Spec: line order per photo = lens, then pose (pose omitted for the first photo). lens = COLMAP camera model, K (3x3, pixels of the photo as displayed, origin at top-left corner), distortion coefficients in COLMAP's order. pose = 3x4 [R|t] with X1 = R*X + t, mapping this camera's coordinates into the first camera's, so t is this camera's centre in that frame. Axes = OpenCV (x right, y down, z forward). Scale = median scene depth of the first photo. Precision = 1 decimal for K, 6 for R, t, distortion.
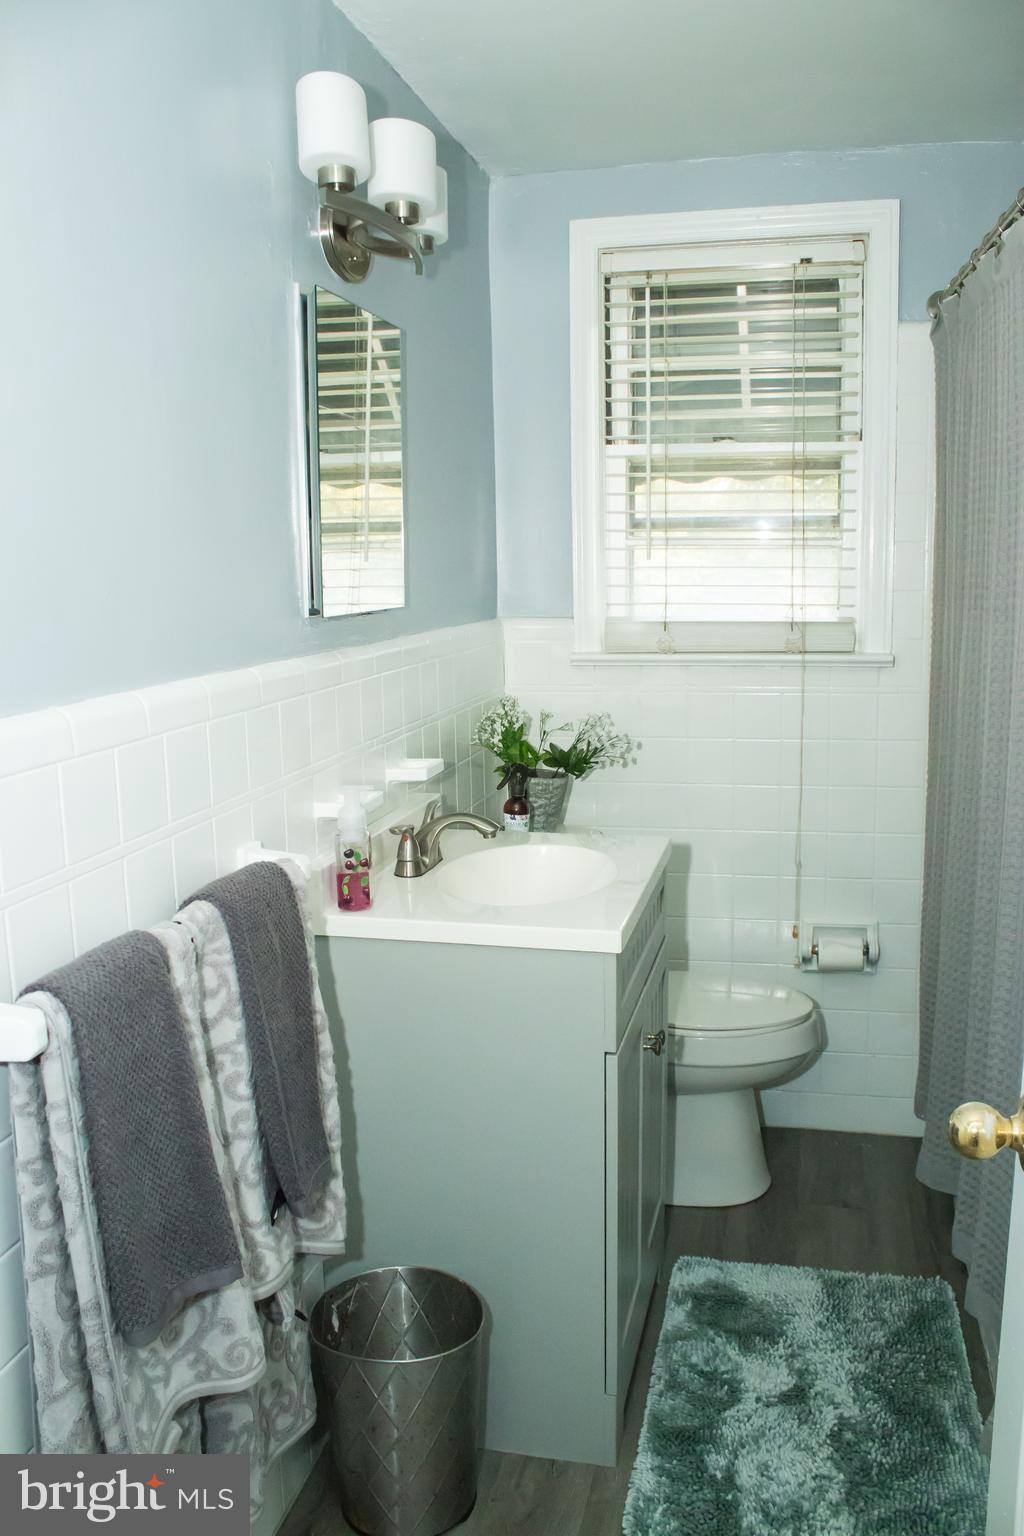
lens RADIAL K [[1275.9, 0, 513.6], [0, 1275.9, 764.7], [0, 0, 1]] dist [-0.168859, 0.156568]
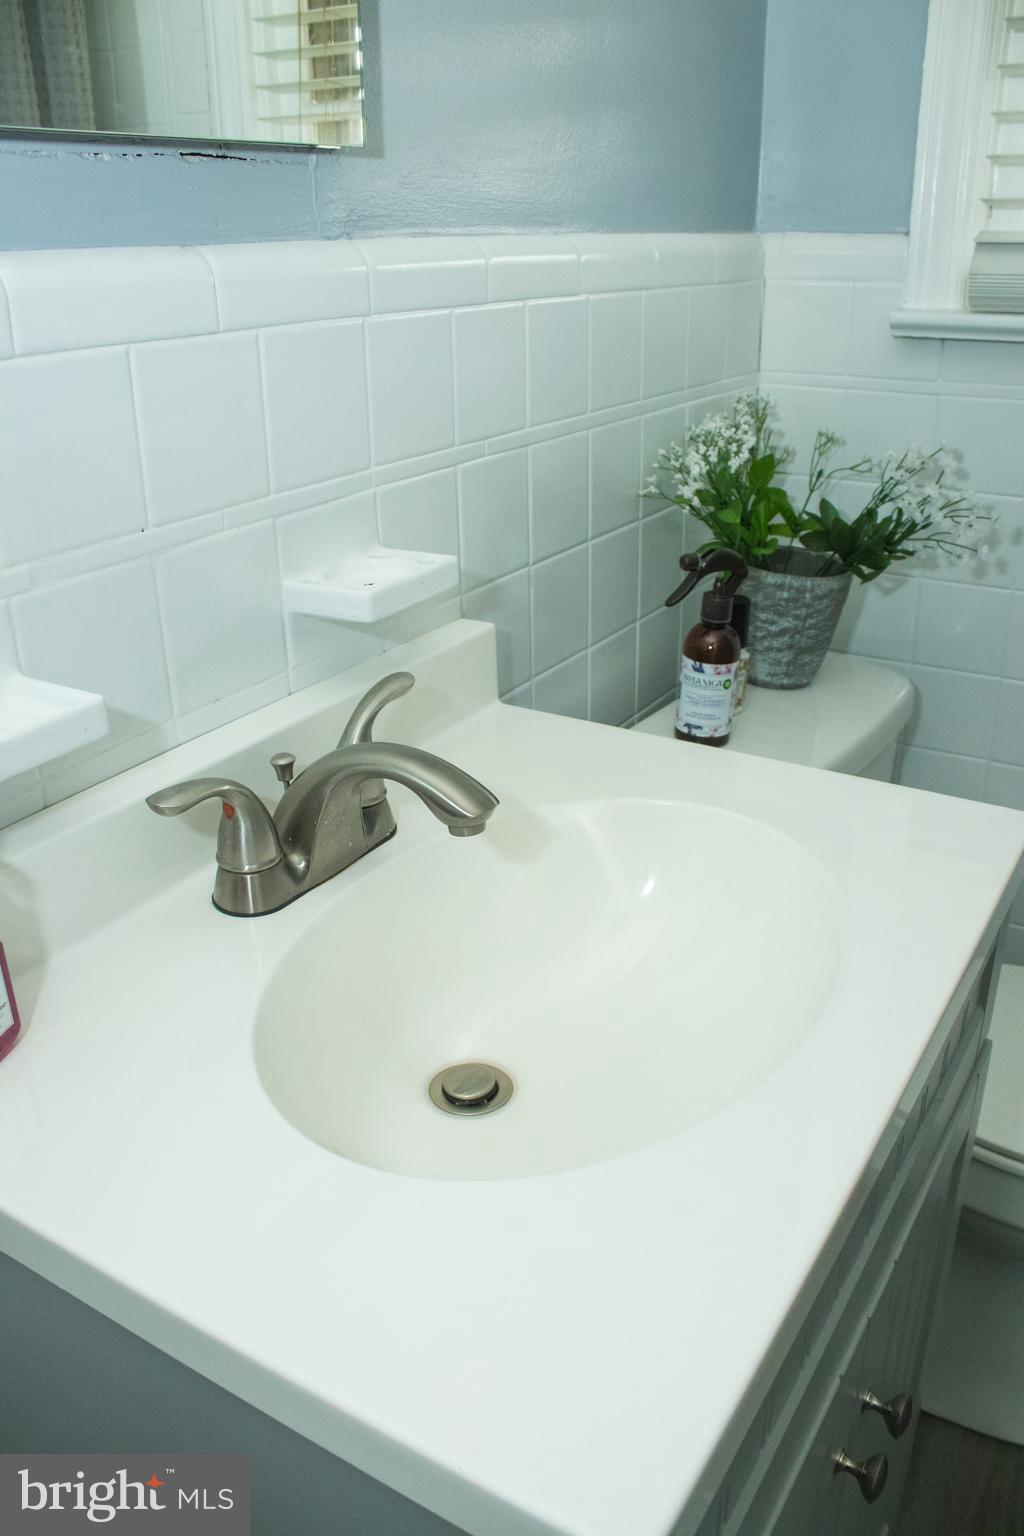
lens RADIAL K [[1275.9, 0, 512.0], [0, 1275.9, 772.0], [0, 0, 1]] dist [-0.168859, 0.156568]
pose [[0.950845, 0.130378, -0.280883, 0.072832], [-0.054065, 0.963011, 0.263981, -0.041536], [0.304911, -0.235819, 0.922723, 0.580360]]
